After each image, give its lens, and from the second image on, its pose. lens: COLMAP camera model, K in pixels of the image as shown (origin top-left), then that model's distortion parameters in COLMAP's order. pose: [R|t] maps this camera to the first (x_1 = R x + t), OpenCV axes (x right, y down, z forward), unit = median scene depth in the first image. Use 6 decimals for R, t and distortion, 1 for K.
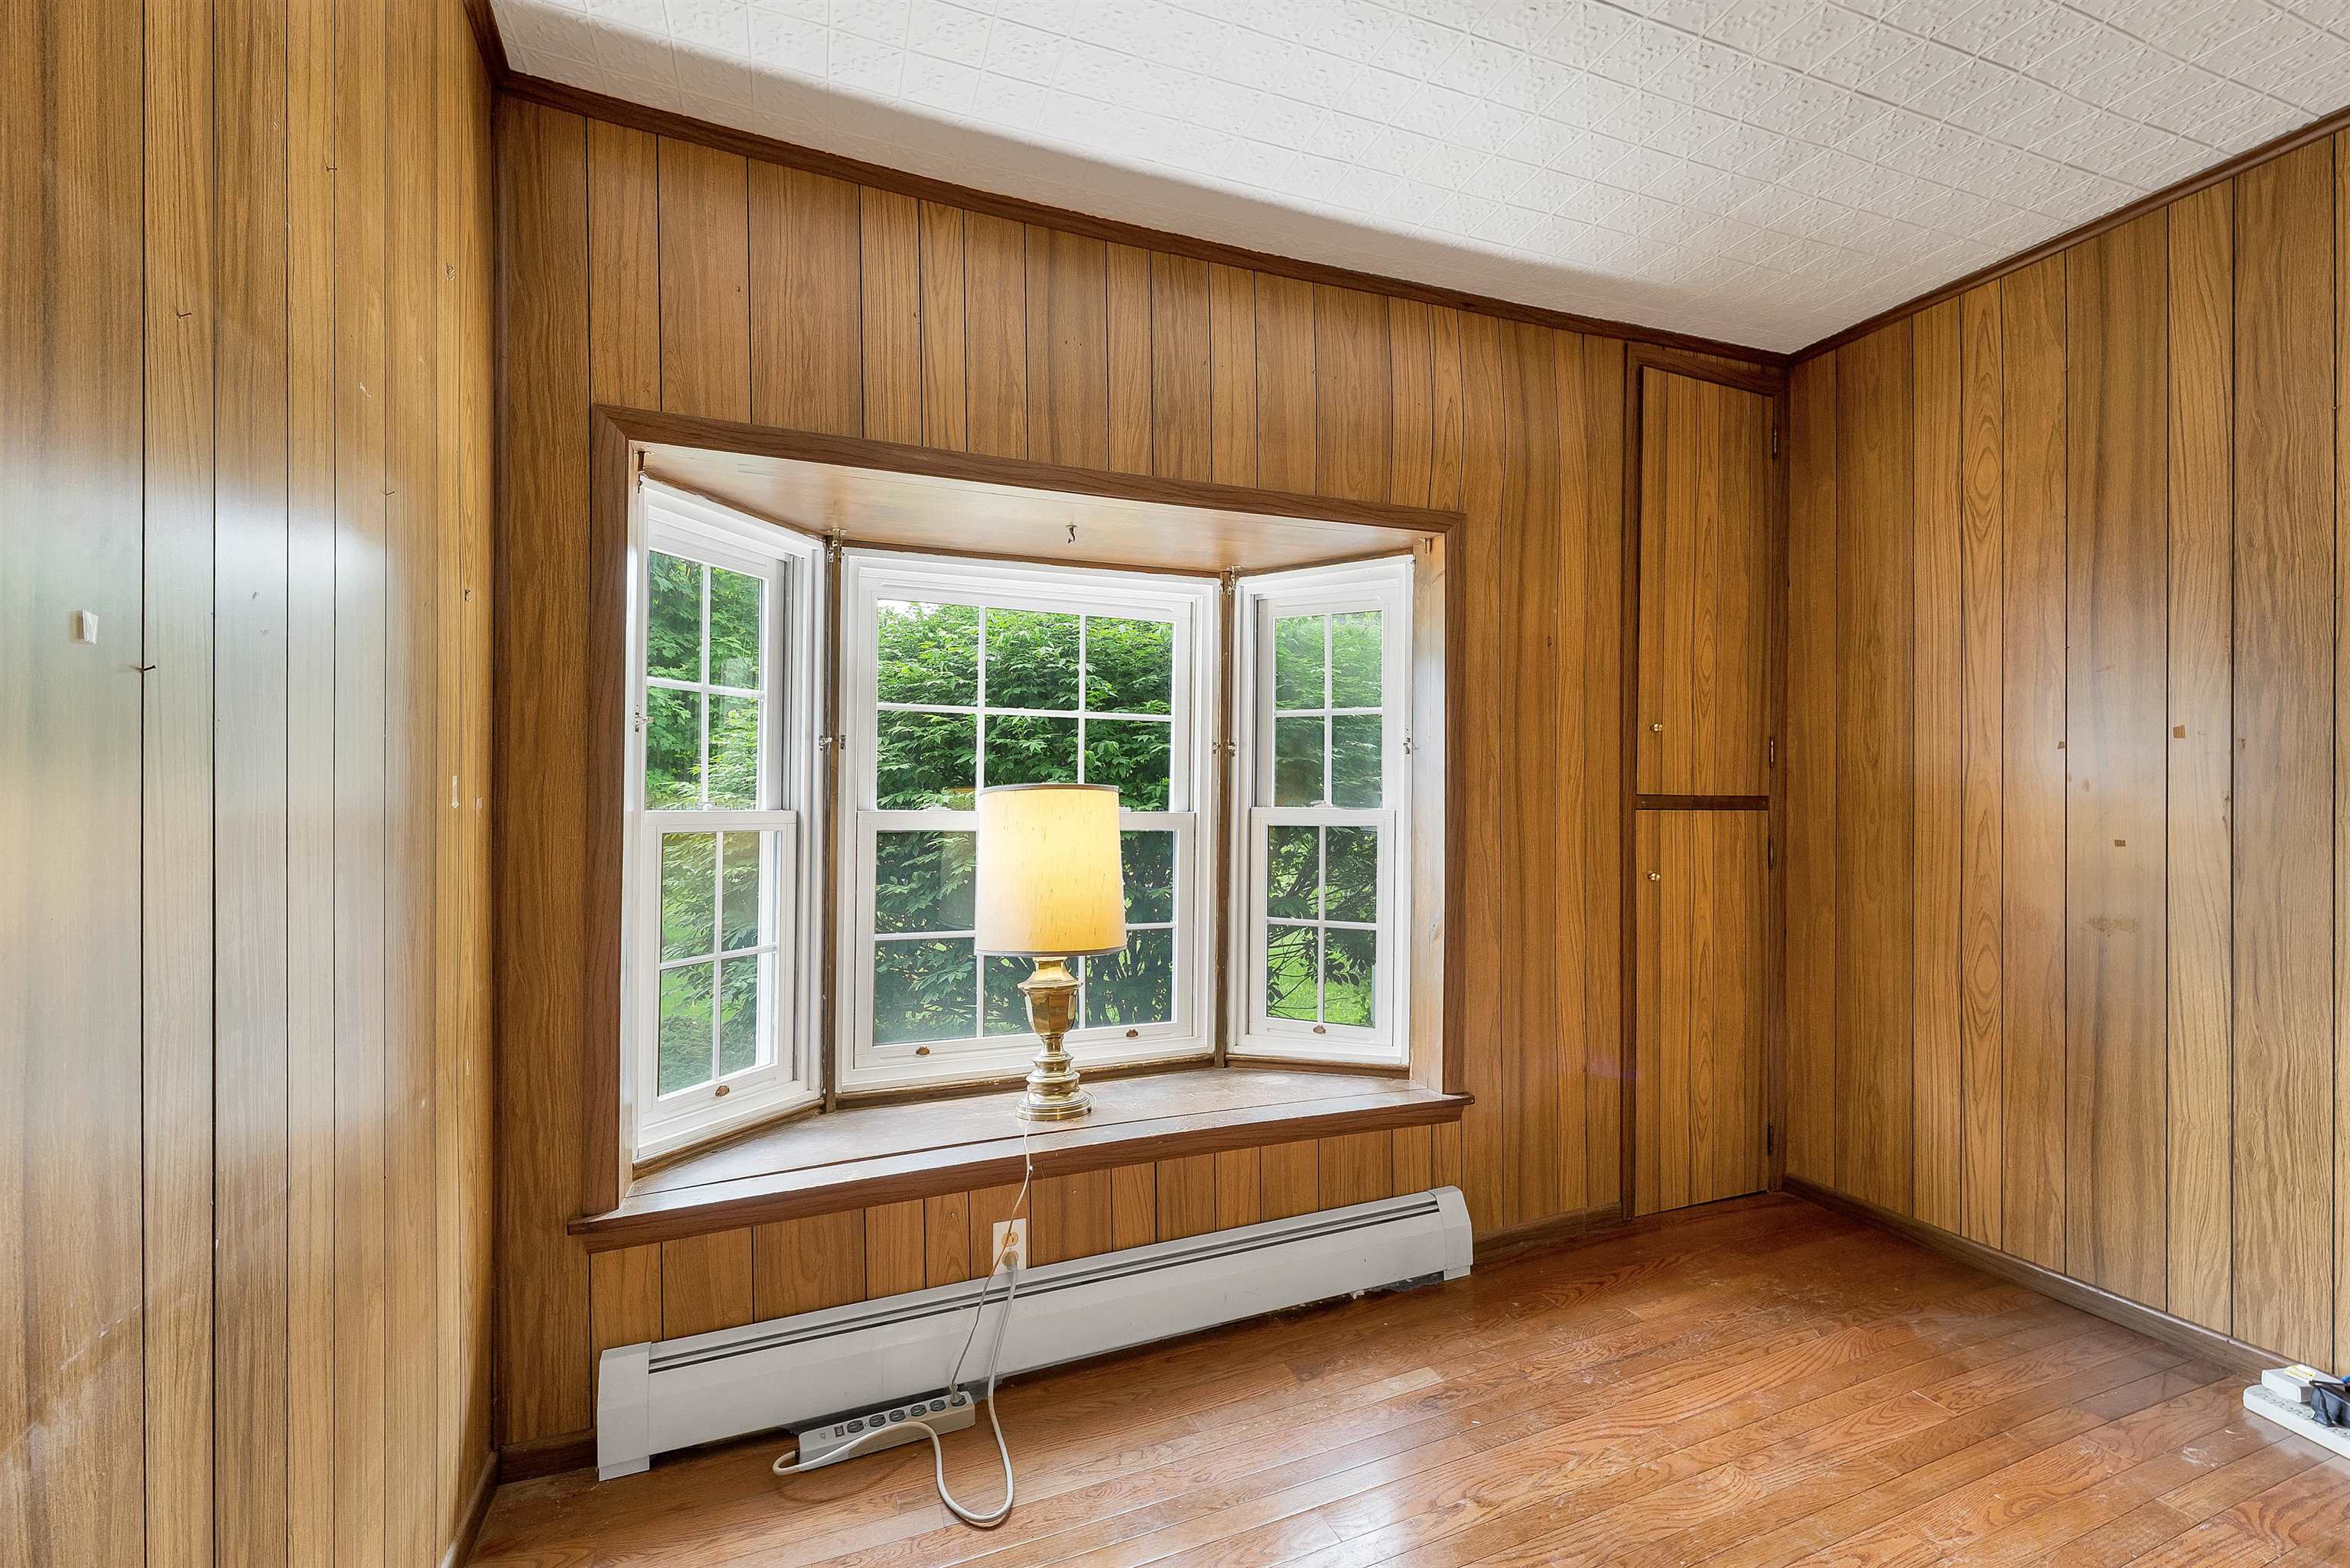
lens RADIAL K [[973.5, 0, 1176.9], [0, 973.5, 783.5], [0, 0, 1]] dist [0.001942, 0.000107]
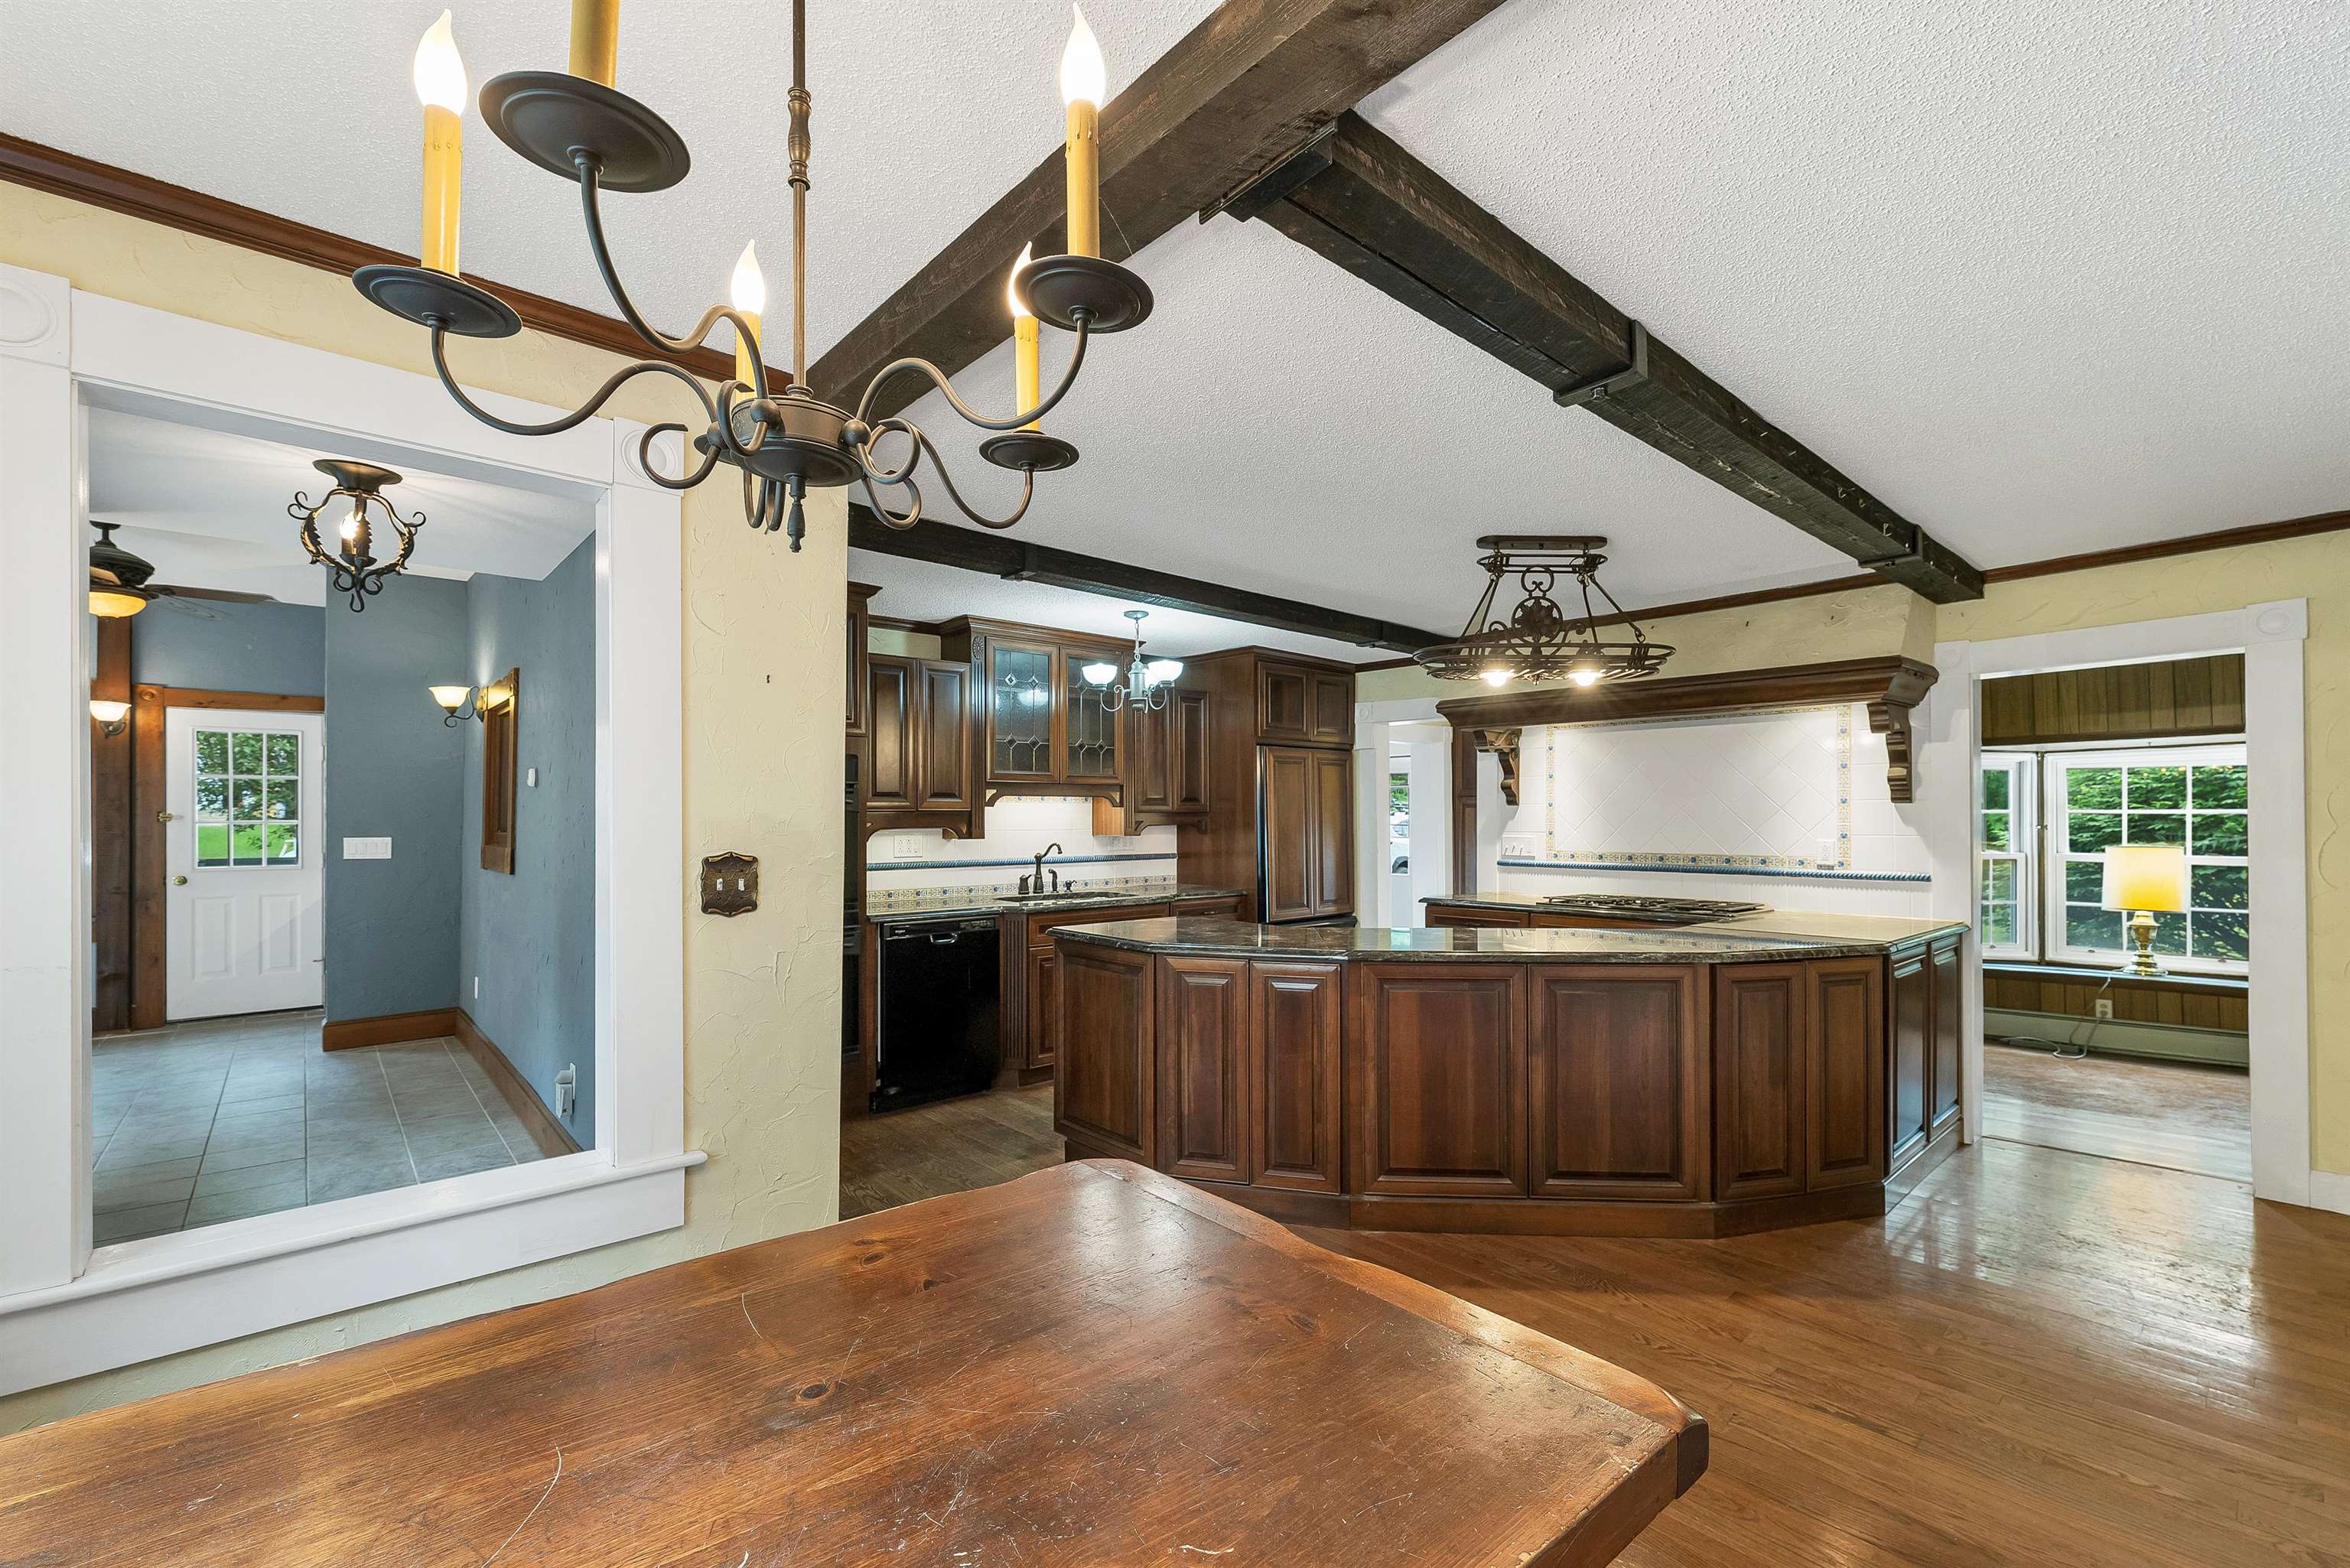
lens RADIAL K [[973.5, 0, 1188.4], [0, 973.5, 826.0], [0, 0, 1]] dist [0.001942, 0.000107]
pose [[0.331786, -0.010761, -0.943293, 1.346380], [0.007843, 0.999932, -0.008648, -0.039880], [0.943322, -0.004529, 0.331848, -2.021479]]
